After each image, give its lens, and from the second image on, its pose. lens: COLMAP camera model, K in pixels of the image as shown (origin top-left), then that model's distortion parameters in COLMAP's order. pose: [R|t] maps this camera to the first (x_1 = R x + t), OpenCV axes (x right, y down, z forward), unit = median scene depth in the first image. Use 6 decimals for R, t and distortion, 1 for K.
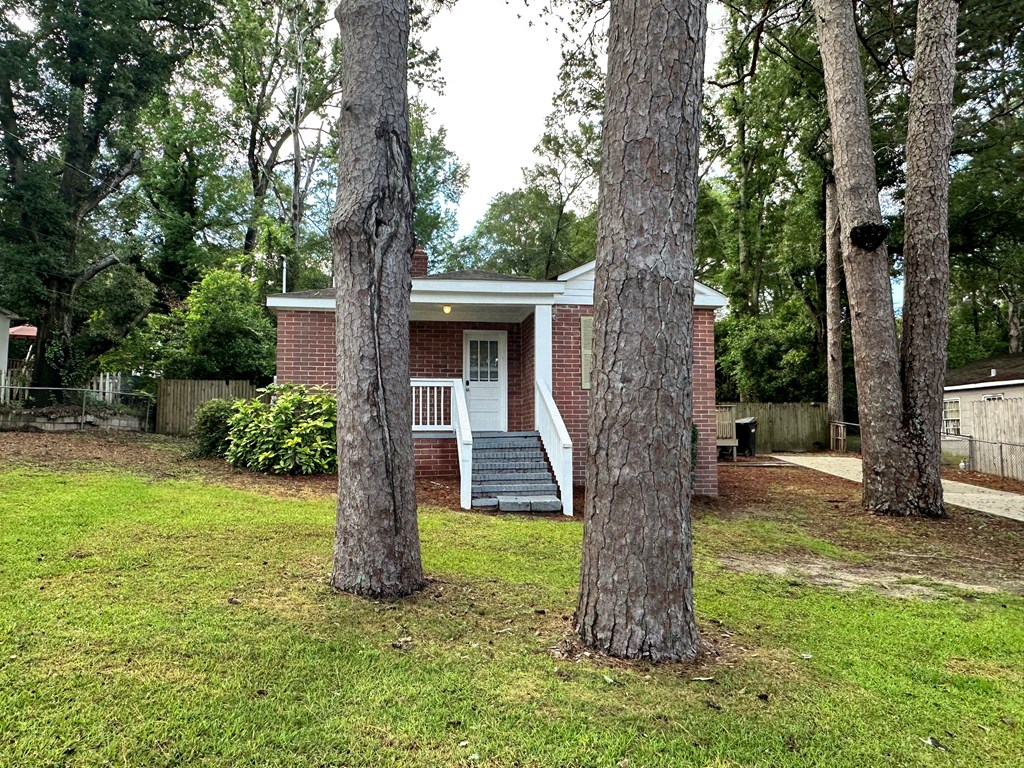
lens RADIAL K [[741.7, 0, 510.6], [0, 741.7, 377.0], [0, 0, 1]] dist [0.009134, 0.001397]
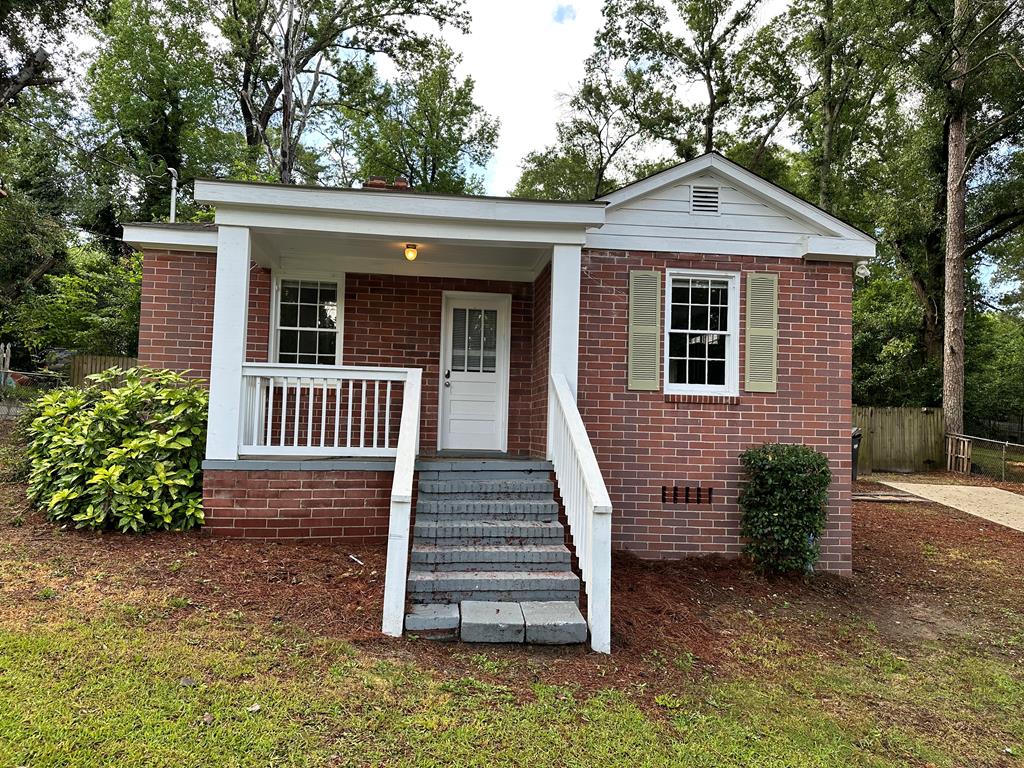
lens RADIAL K [[741.7, 0, 512.6], [0, 741.7, 386.7], [0, 0, 1]] dist [0.009134, 0.001397]
pose [[0.998695, 0.028565, -0.042335, 0.025202], [-0.027118, 0.999042, 0.034348, -0.004412], [0.043275, -0.033155, 0.998513, 0.362227]]
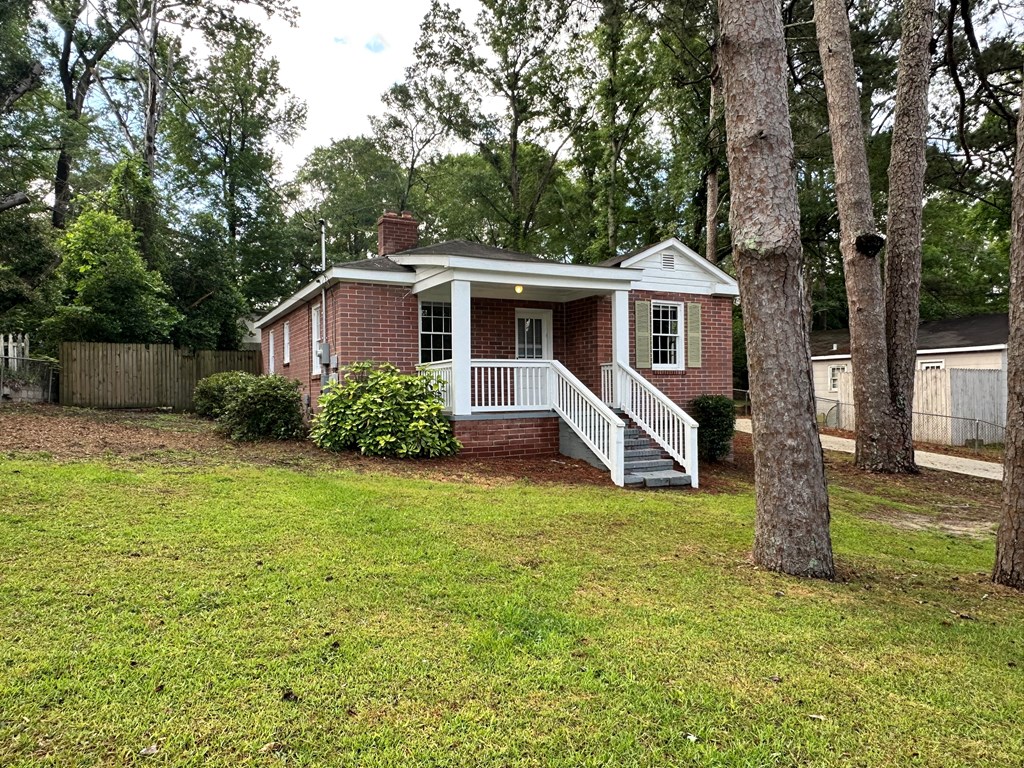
lens RADIAL K [[741.7, 0, 517.9], [0, 741.7, 385.7], [0, 0, 1]] dist [0.009134, 0.001397]
pose [[0.942736, -0.002911, 0.333528, -0.392095], [-0.022748, 0.997073, 0.072999, -0.030889], [-0.332764, -0.076406, 0.939910, 0.032242]]
